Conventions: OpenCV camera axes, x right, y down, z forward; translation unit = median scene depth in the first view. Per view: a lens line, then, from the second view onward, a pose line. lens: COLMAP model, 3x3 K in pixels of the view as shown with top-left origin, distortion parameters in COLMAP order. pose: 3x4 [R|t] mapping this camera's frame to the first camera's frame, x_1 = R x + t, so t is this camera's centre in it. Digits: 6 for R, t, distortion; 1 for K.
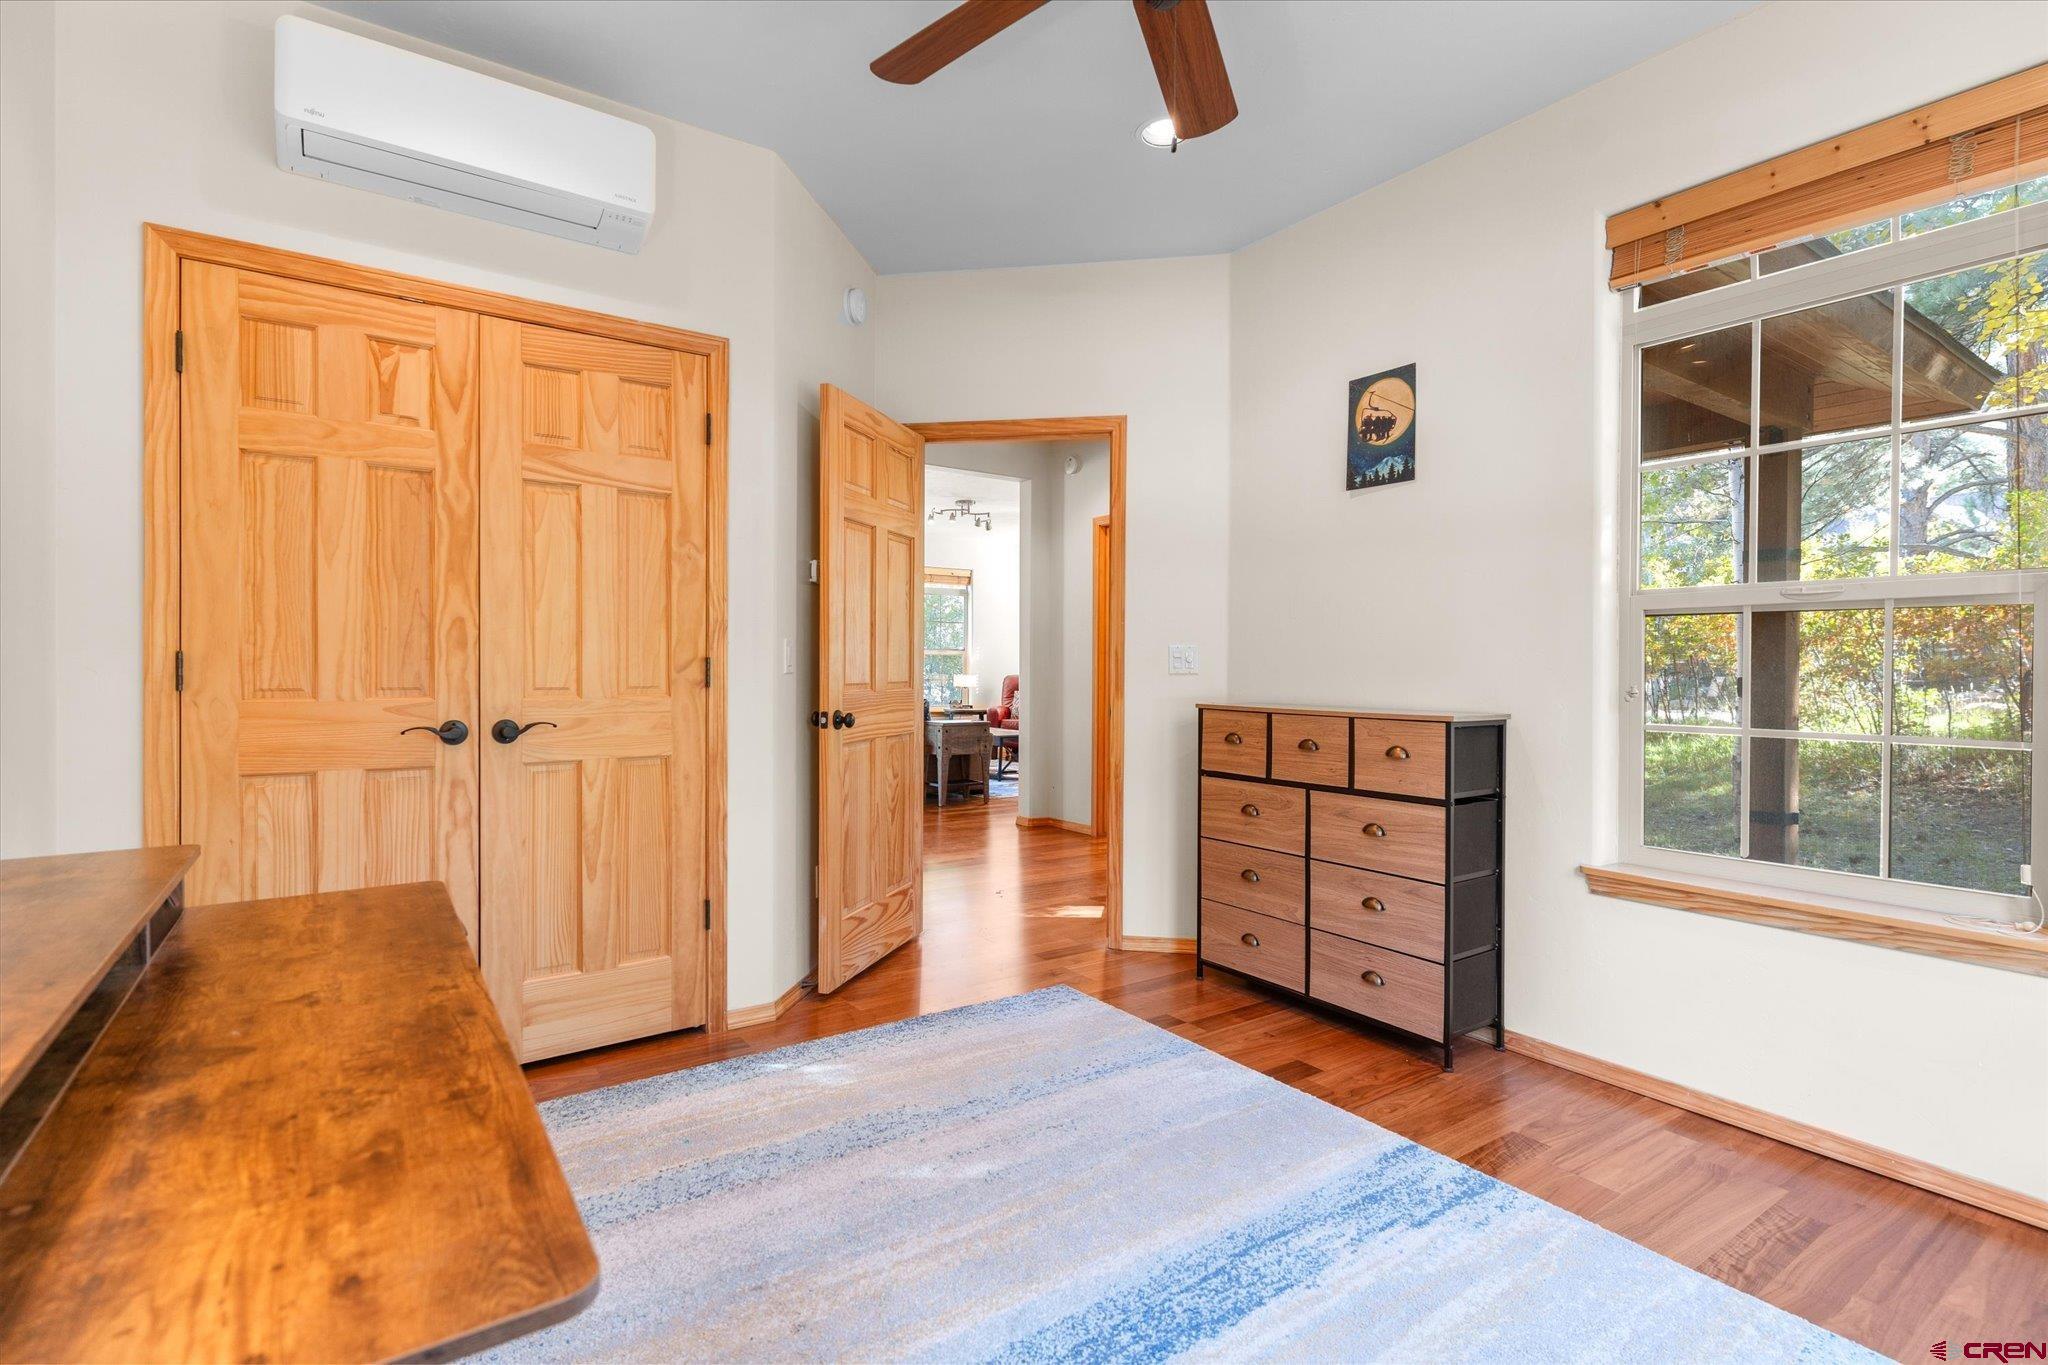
lens RADIAL K [[971.1, 0, 1028.0], [0, 971.1, 674.0], [0, 0, 1]] dist [-0.001041, -0.000245]
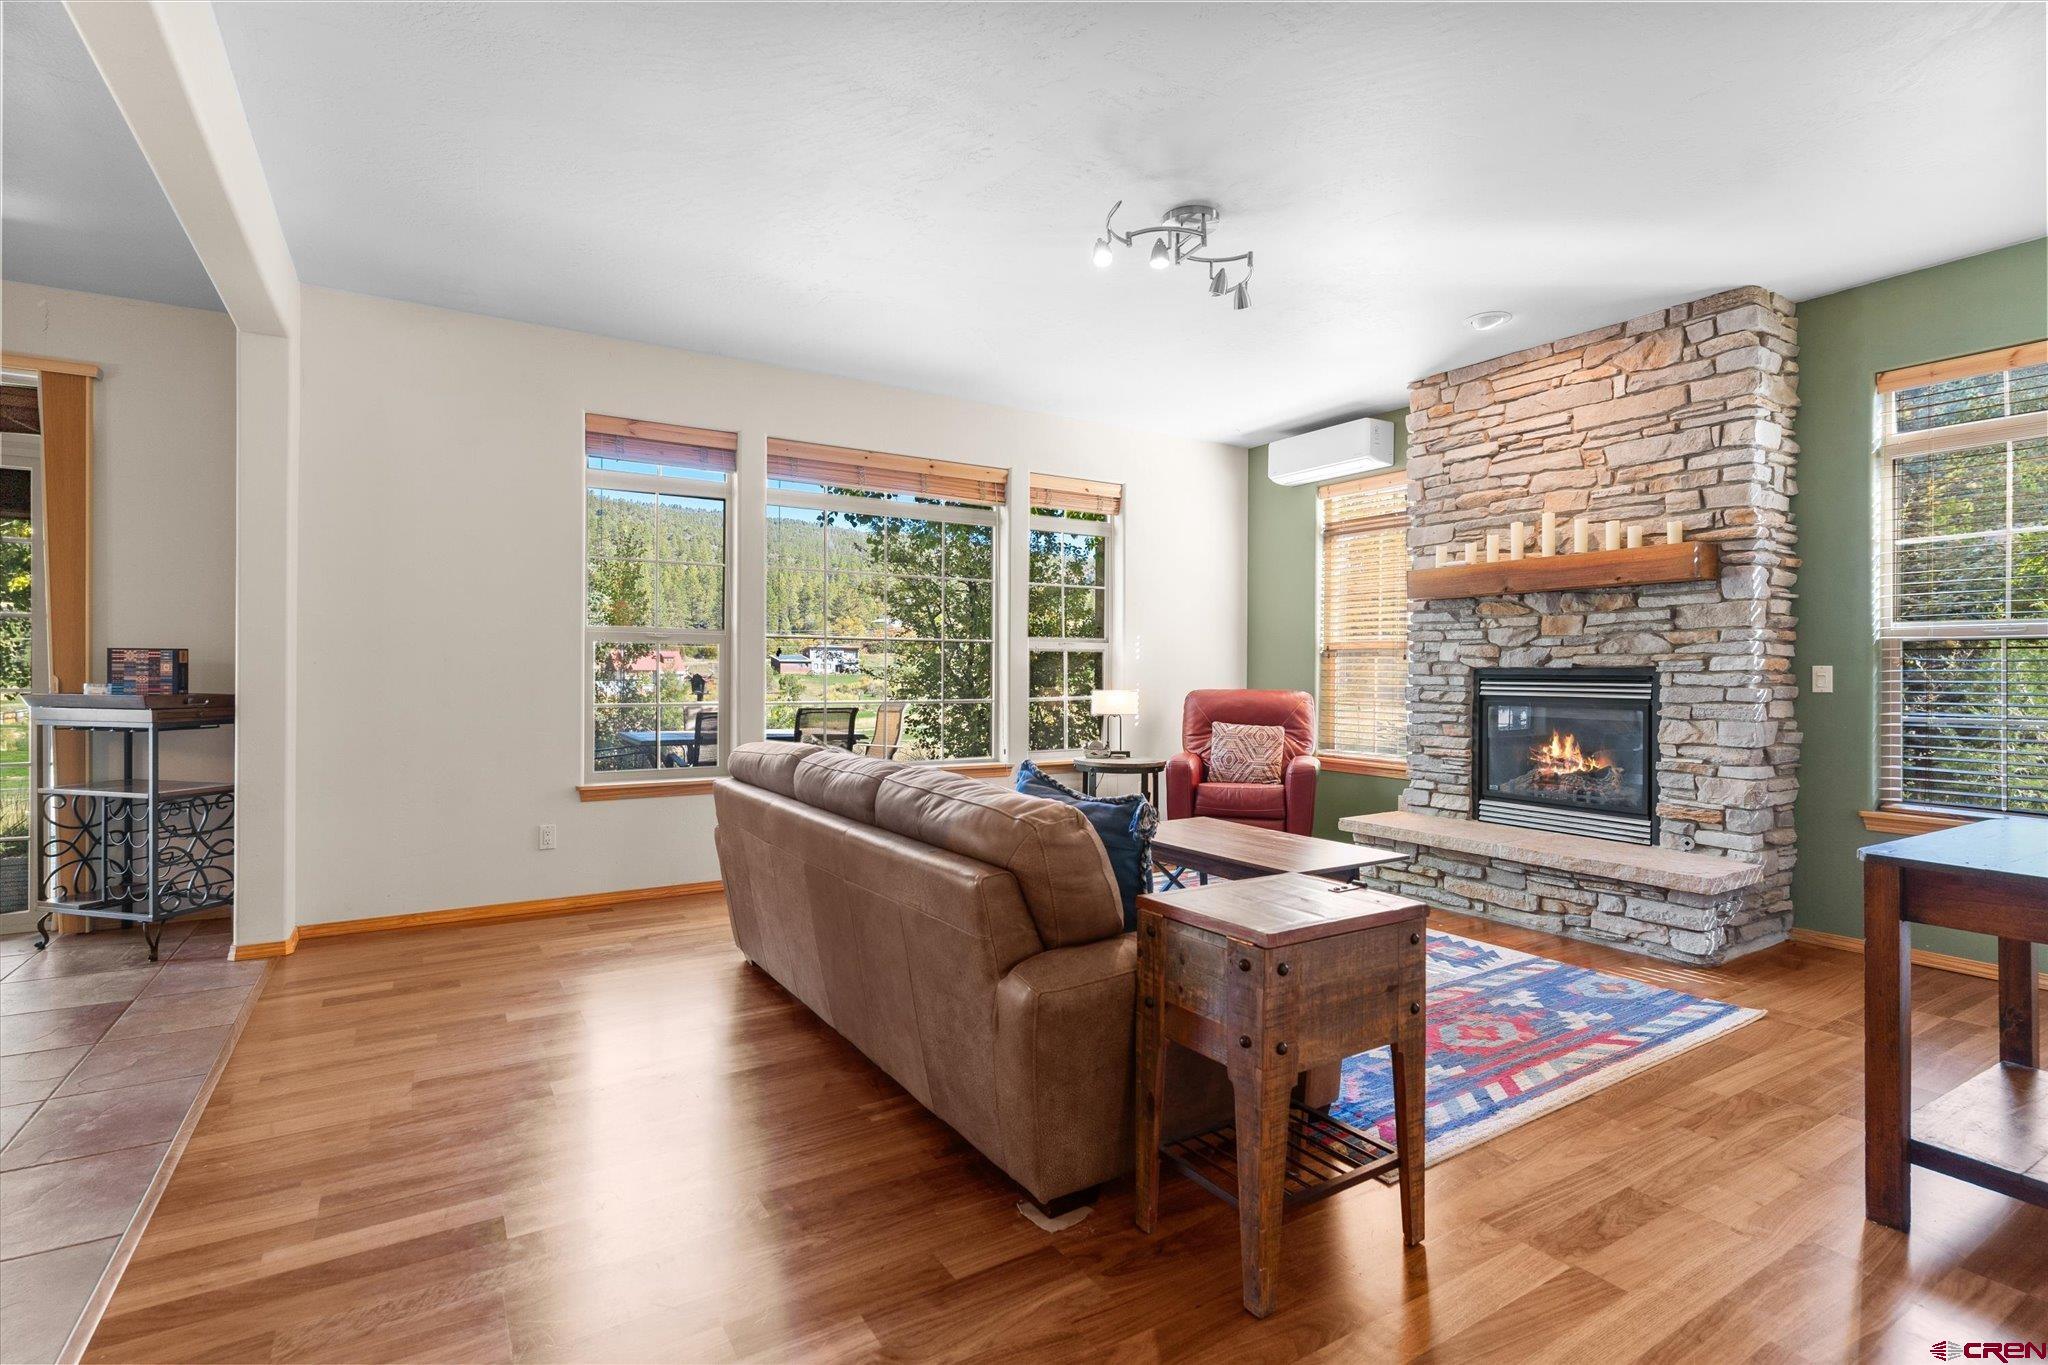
lens RADIAL K [[971.1, 0, 1028.0], [0, 971.1, 674.0], [0, 0, 1]] dist [-0.001041, -0.000245]
pose [[0.998689, 0.002072, -0.051145, -0.082195], [-0.002411, 0.999975, -0.006573, -0.005477], [0.051130, 0.006688, 0.998670, 0.501023]]
